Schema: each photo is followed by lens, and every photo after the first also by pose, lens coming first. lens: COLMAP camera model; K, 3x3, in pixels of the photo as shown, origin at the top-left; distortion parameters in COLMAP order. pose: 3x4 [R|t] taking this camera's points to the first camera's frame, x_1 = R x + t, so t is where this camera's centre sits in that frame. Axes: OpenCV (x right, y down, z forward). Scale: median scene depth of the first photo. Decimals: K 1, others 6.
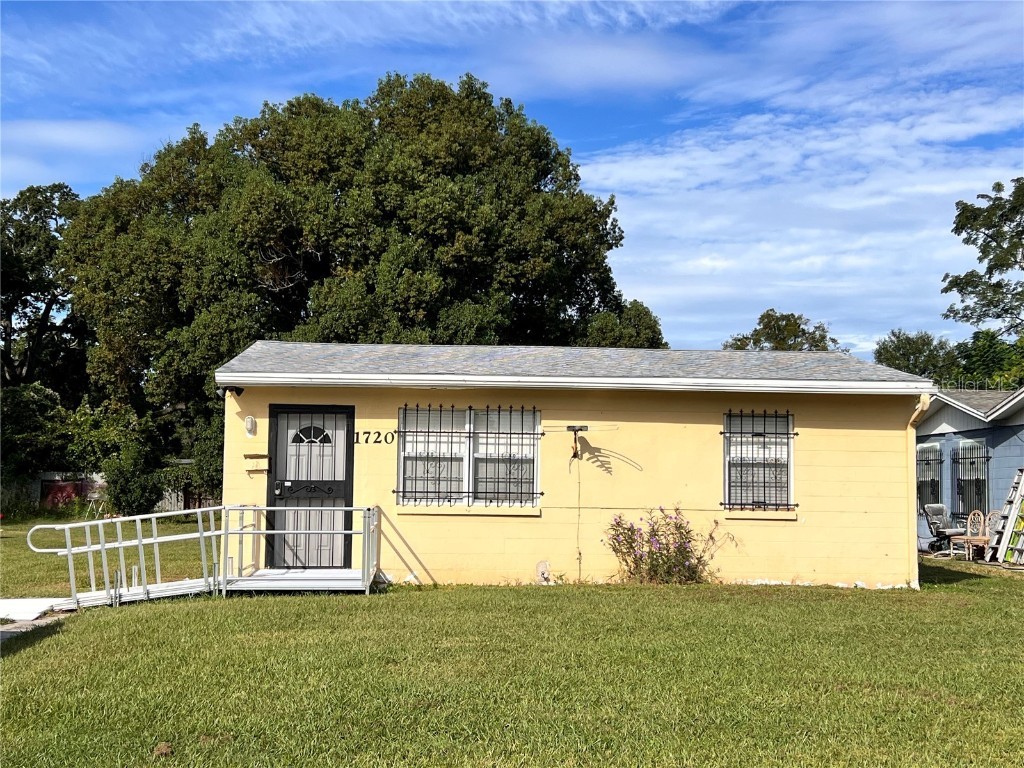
lens RADIAL K [[1335.5, 0, 513.4], [0, 1335.5, 384.7], [0, 0, 1]] dist [0.153195, 0.000000]
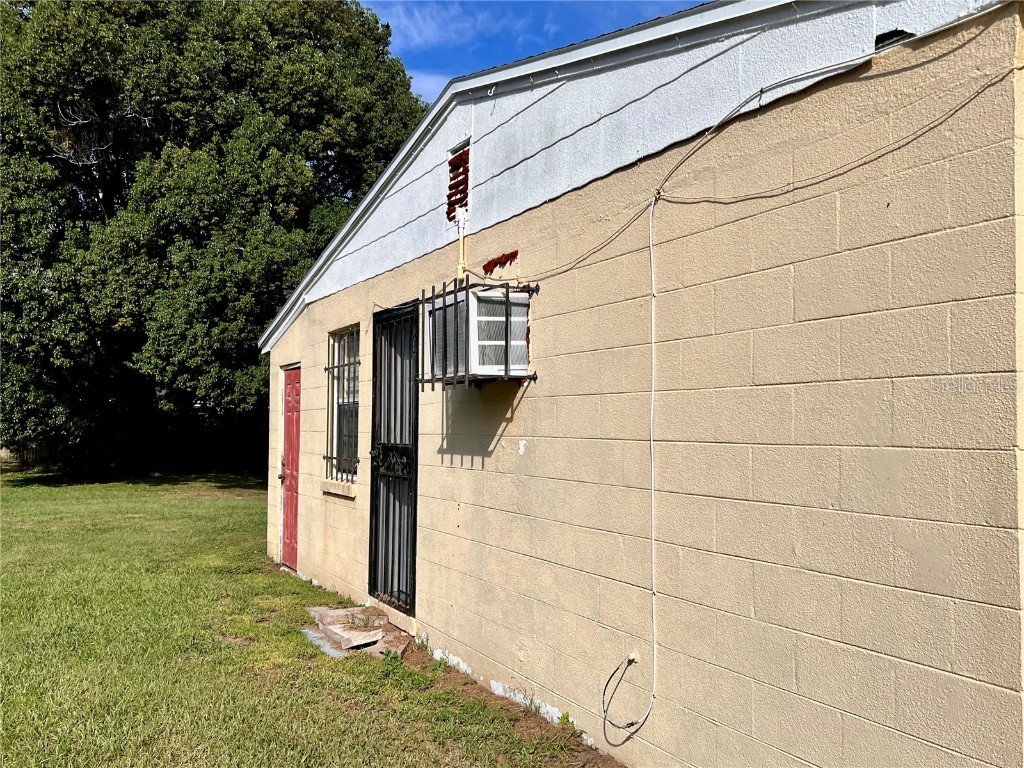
lens RADIAL K [[974.7, 0, 510.1], [0, 974.7, 383.0], [0, 0, 1]] dist [0.013263, 0.000000]
pose [[0.929032, 0.017166, 0.369602, -0.154928], [-0.030180, 0.999110, 0.029455, 0.025777], [-0.368767, -0.038519, 0.928723, 0.420534]]
